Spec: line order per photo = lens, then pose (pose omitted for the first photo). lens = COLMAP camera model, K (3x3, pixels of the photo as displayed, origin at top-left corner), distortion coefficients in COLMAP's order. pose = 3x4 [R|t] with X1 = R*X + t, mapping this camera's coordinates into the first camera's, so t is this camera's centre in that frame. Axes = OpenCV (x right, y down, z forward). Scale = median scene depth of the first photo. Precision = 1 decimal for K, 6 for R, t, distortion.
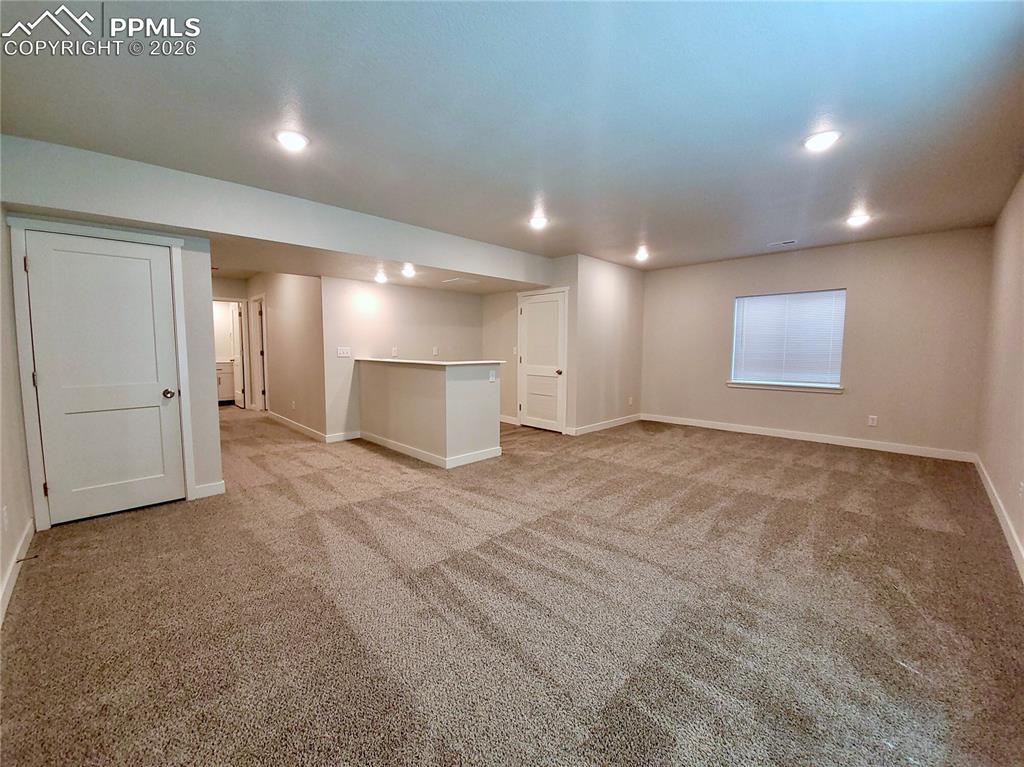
lens RADIAL K [[403.2, 0, 490.8], [0, 403.2, 376.6], [0, 0, 1]] dist [0.001297, -0.006212]
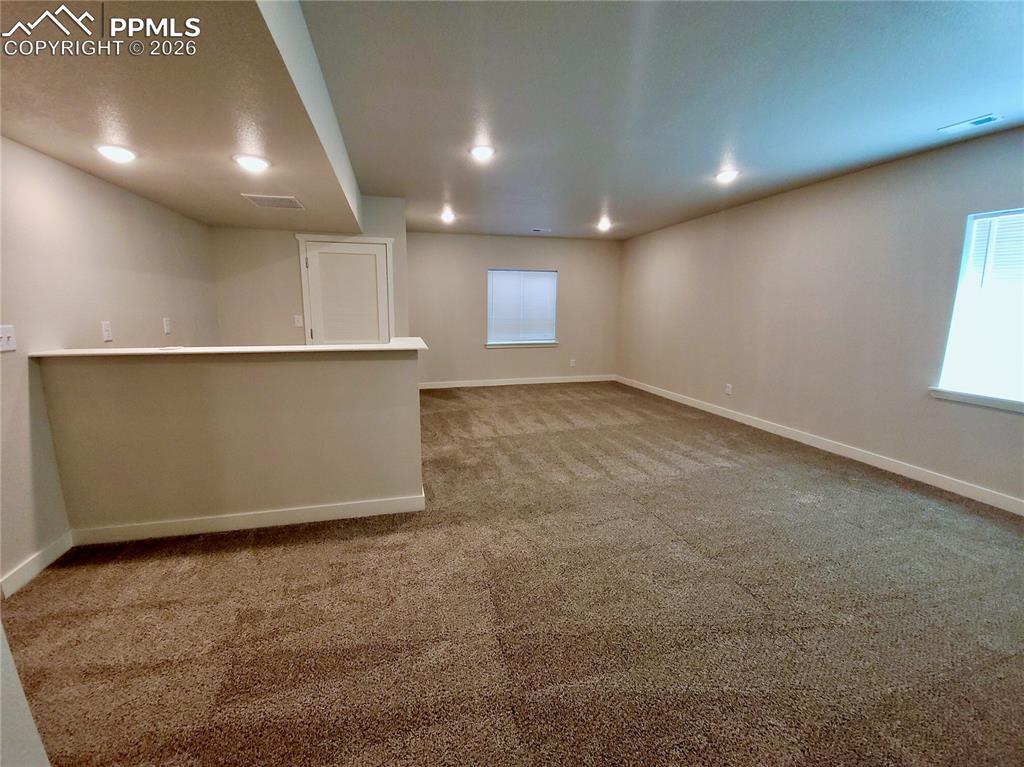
lens RADIAL K [[403.2, 0, 490.8], [0, 403.2, 376.6], [0, 0, 1]] dist [0.001297, -0.006212]
pose [[0.503401, -0.140996, 0.852471, -0.536587], [0.060360, 0.989925, 0.128086, -0.055897], [-0.861942, -0.013023, 0.506840, 0.540269]]
